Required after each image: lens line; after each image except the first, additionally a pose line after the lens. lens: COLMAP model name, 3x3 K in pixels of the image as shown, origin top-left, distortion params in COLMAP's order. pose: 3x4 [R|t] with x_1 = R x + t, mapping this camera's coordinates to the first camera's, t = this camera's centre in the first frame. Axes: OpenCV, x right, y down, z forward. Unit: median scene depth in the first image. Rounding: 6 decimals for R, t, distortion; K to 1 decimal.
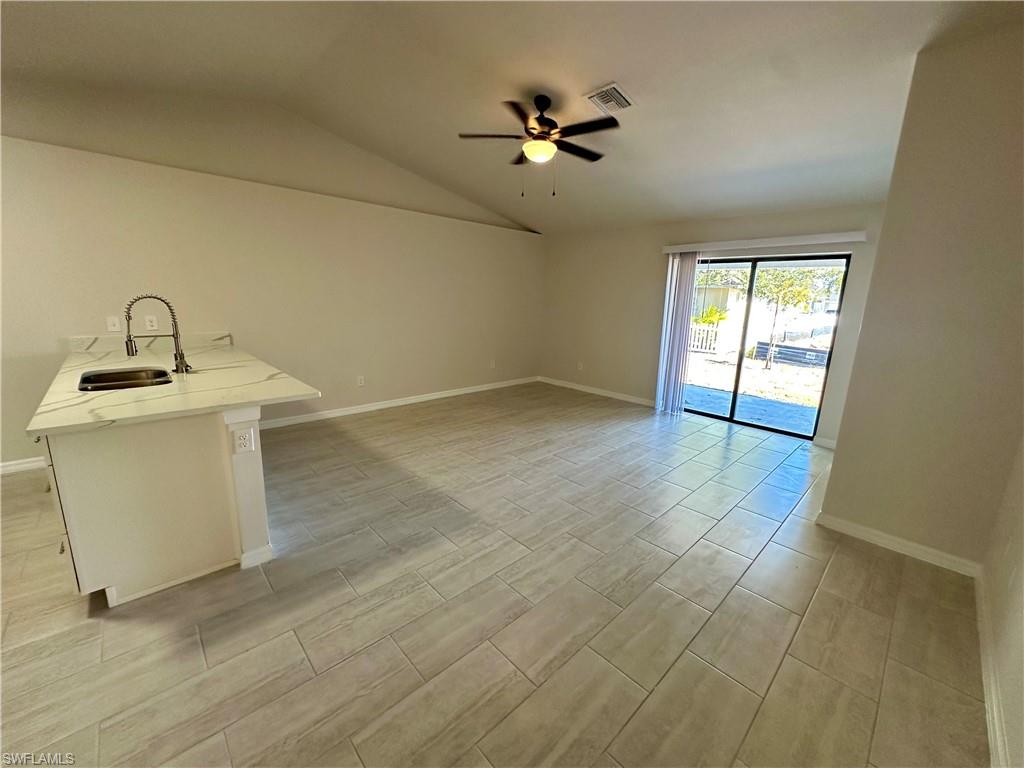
lens RADIAL K [[411.9, 0, 512.0], [0, 411.9, 384.0], [0, 0, 1]] dist [-0.001148, 0.000421]
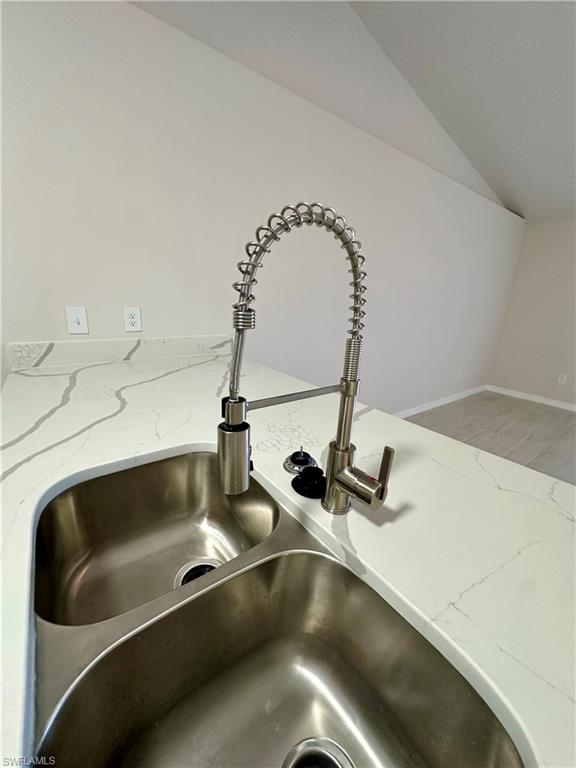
lens RADIAL K [[307.7, 0, 288.0], [0, 307.7, 384.0], [0, 0, 1]] dist [-0.004808, 0.000736]
pose [[0.993387, 0.049436, -0.103627, -0.816839], [-0.042595, 0.996828, 0.067221, -0.127987], [0.106622, -0.062363, 0.992342, 0.781809]]
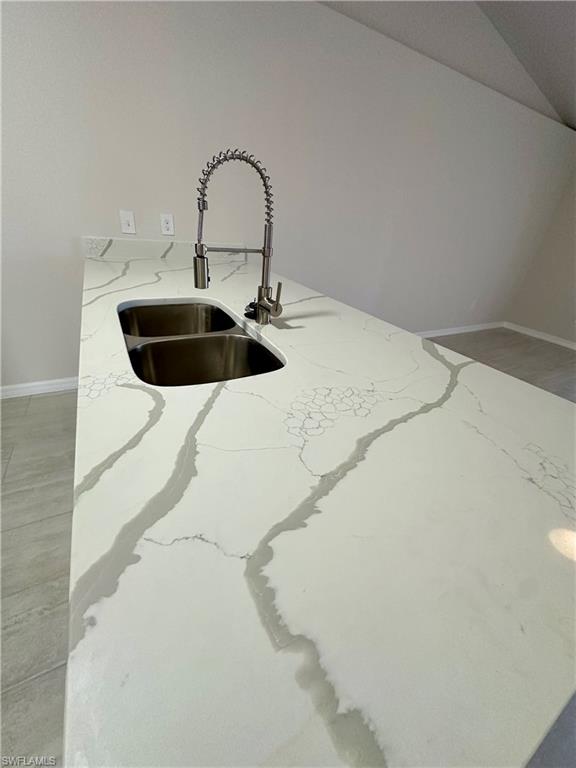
lens RADIAL K [[307.9, 0, 288.0], [0, 307.9, 384.0], [0, 0, 1]] dist [-0.007182, 0.000303]
pose [[0.966720, 0.170368, -0.190861, -0.674581], [-0.112056, 0.952620, 0.282770, -0.070240], [0.229993, -0.251972, 0.940007, 0.591260]]
